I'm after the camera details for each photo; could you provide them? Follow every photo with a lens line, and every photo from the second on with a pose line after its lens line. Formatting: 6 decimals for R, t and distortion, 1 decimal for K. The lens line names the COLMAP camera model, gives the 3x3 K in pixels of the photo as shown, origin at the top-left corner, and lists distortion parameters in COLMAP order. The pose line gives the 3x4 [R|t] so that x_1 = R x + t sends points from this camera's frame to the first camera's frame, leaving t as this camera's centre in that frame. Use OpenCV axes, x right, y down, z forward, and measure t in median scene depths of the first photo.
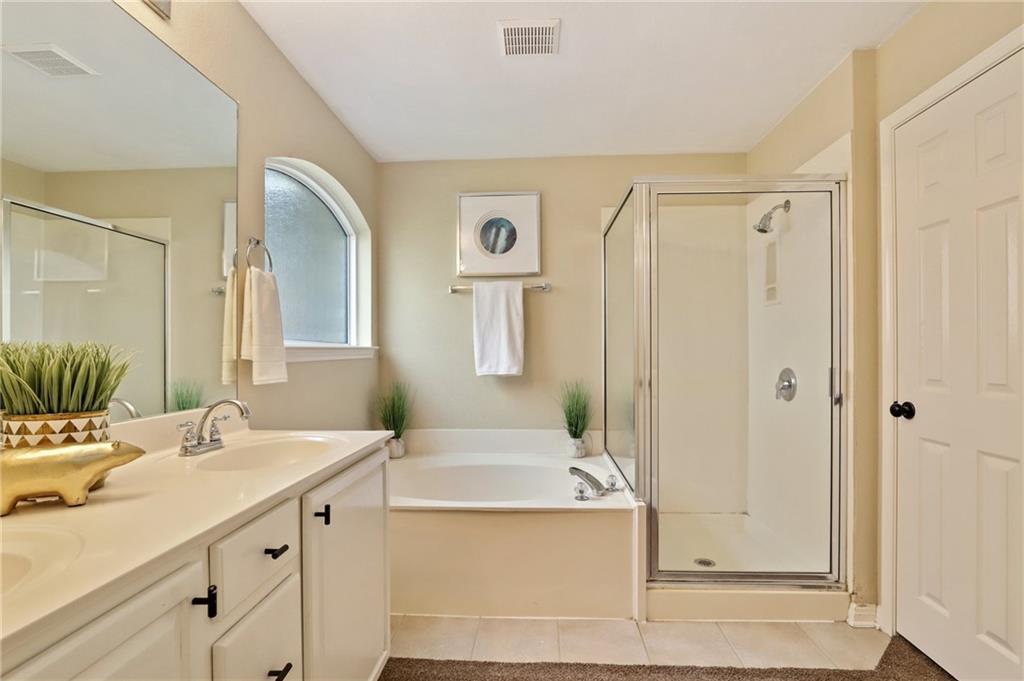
lens RADIAL K [[483.8, 0, 518.1], [0, 483.8, 348.5], [0, 0, 1]] dist [-0.016130, -0.002112]
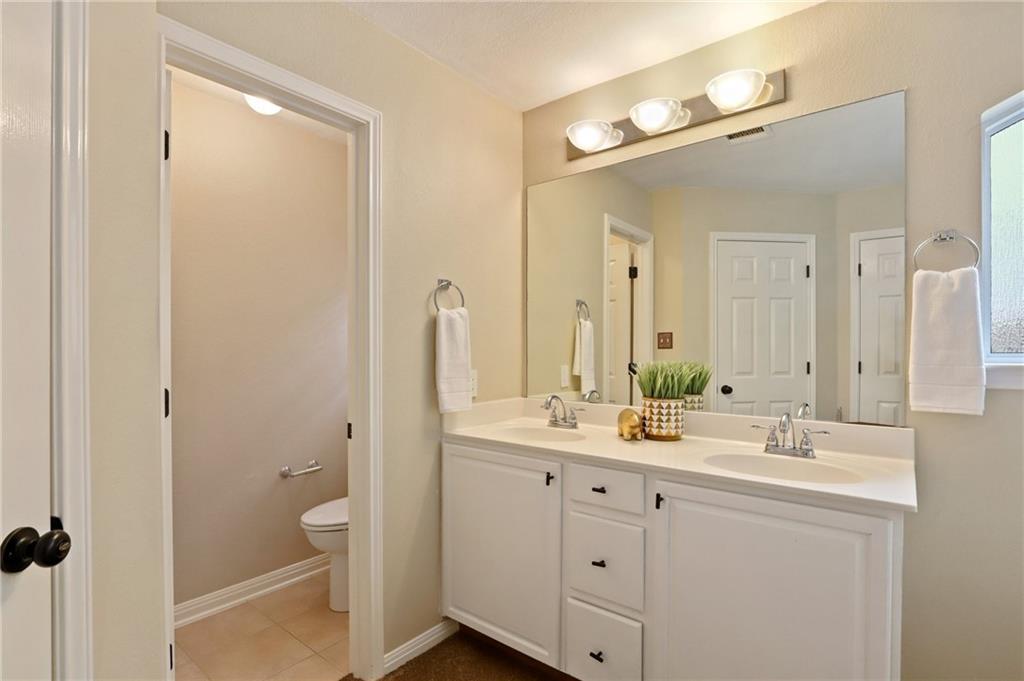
lens RADIAL K [[483.8, 0, 505.5], [0, 483.8, 349.6], [0, 0, 1]] dist [-0.016130, -0.002112]
pose [[-0.585184, 0.006151, -0.810877, 0.312444], [0.008660, 0.999962, 0.001336, -0.021947], [0.810854, -0.006241, -0.585215, 0.509481]]
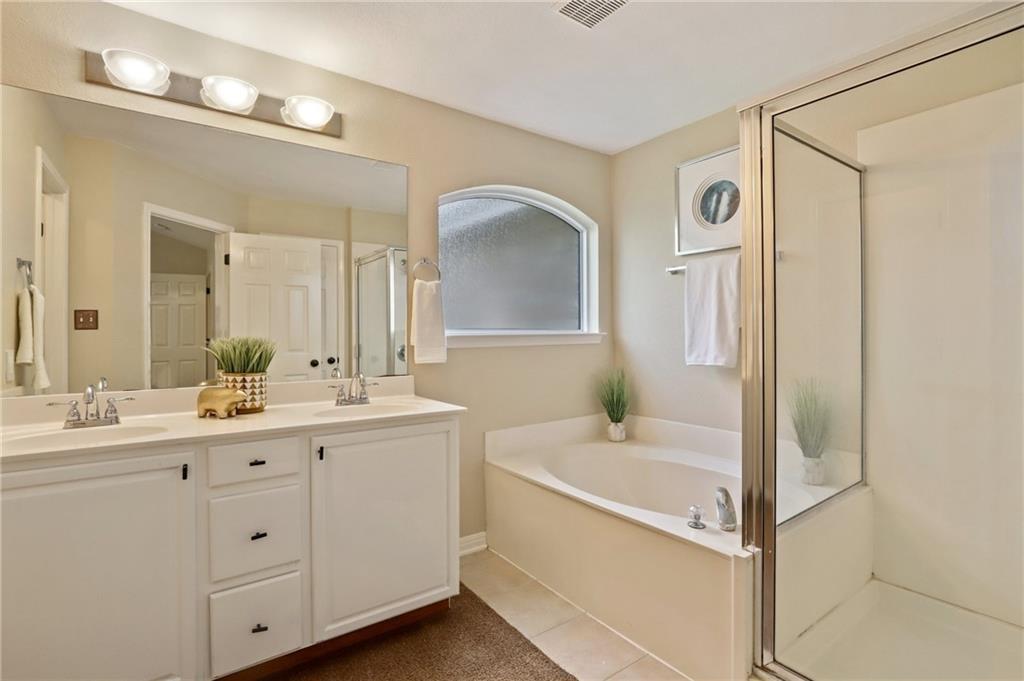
lens RADIAL K [[483.8, 0, 509.8], [0, 483.8, 329.7], [0, 0, 1]] dist [-0.016130, -0.002112]
pose [[0.623771, -0.004774, -0.781593, 0.407406], [0.007351, 0.999973, -0.000241, -0.011809], [0.781573, -0.005595, 0.623789, 0.188350]]
